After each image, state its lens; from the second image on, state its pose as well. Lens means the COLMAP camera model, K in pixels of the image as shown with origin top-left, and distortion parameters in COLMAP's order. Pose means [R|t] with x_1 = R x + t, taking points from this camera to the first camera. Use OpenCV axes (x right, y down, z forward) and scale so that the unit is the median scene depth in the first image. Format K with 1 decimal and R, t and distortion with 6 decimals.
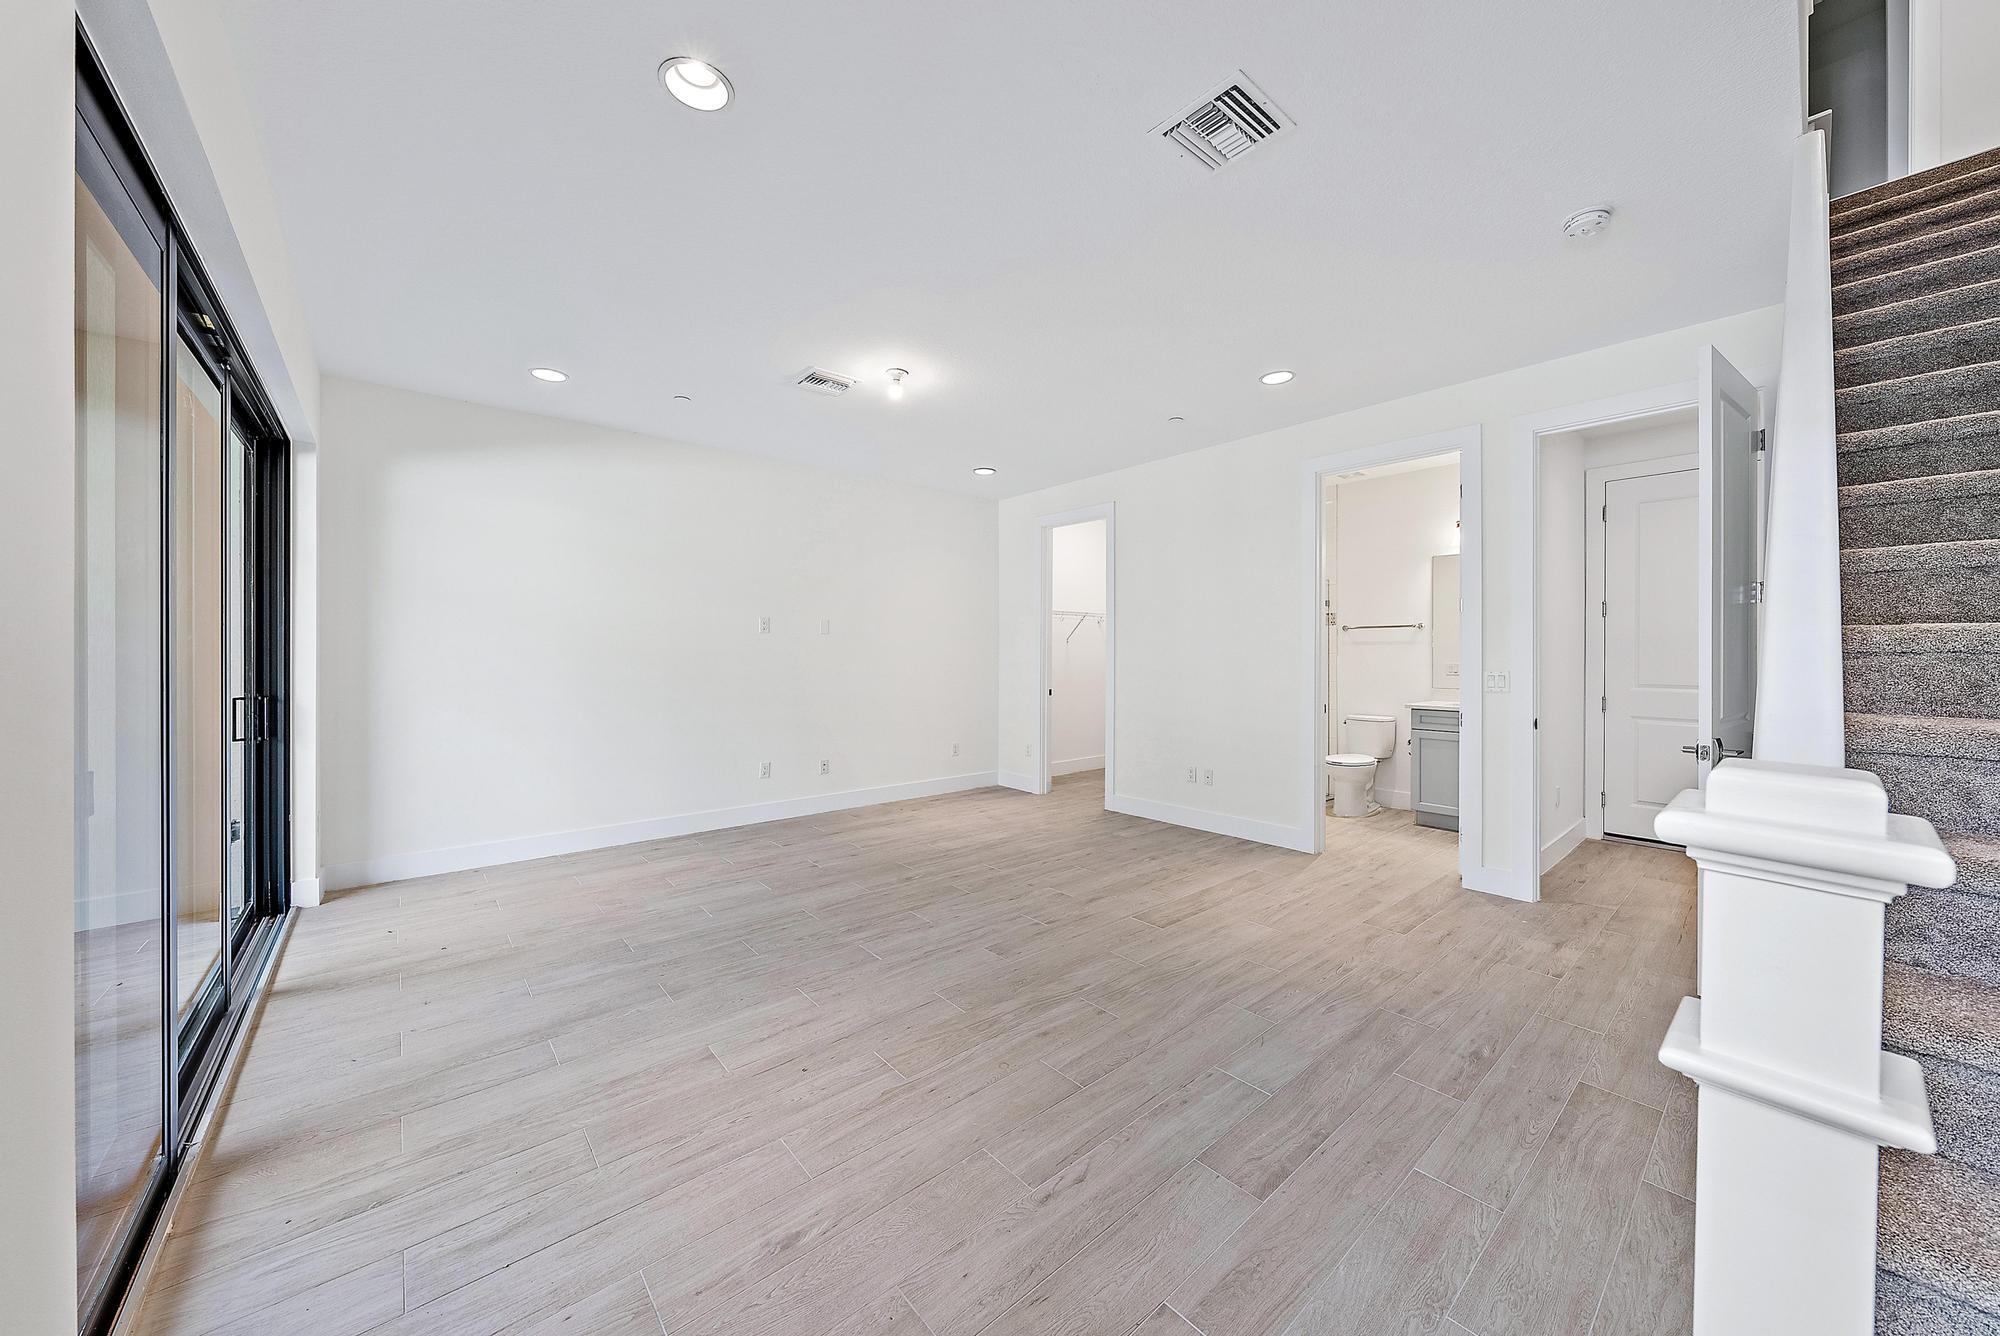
lens RADIAL K [[757.4, 0, 1000.1], [0, 757.4, 660.7], [0, 0, 1]] dist [-0.000182, -0.000144]
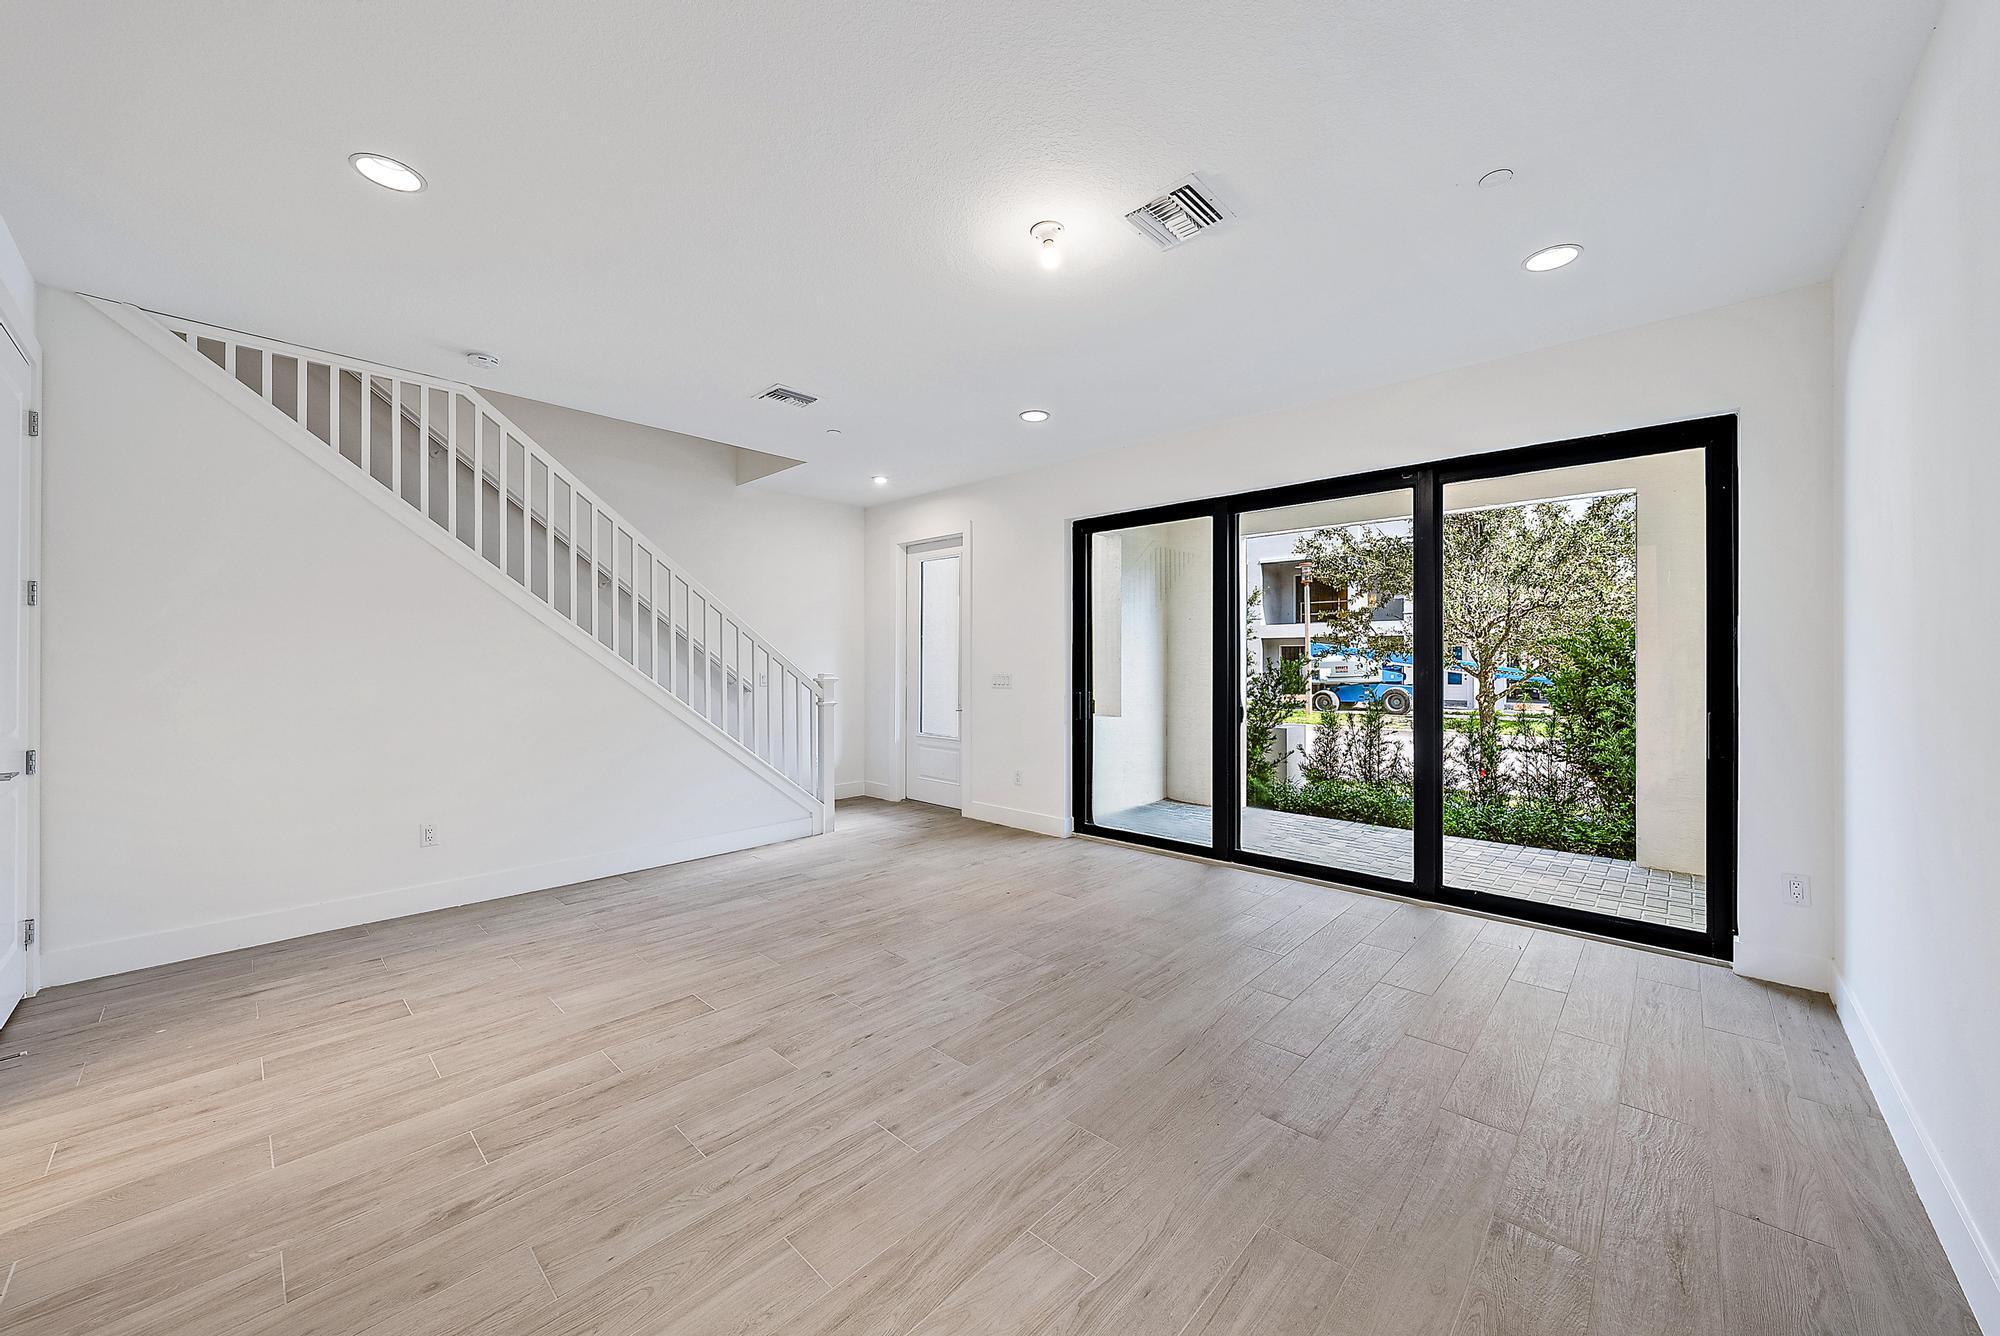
lens RADIAL K [[757.4, 0, 1007.6], [0, 757.4, 660.0], [0, 0, 1]] dist [-0.000182, -0.000144]
pose [[-0.993349, -0.000506, -0.115145, -0.033708], [-0.001342, 0.999973, 0.007180, -0.020036], [0.115138, 0.007286, -0.993323, 1.931988]]
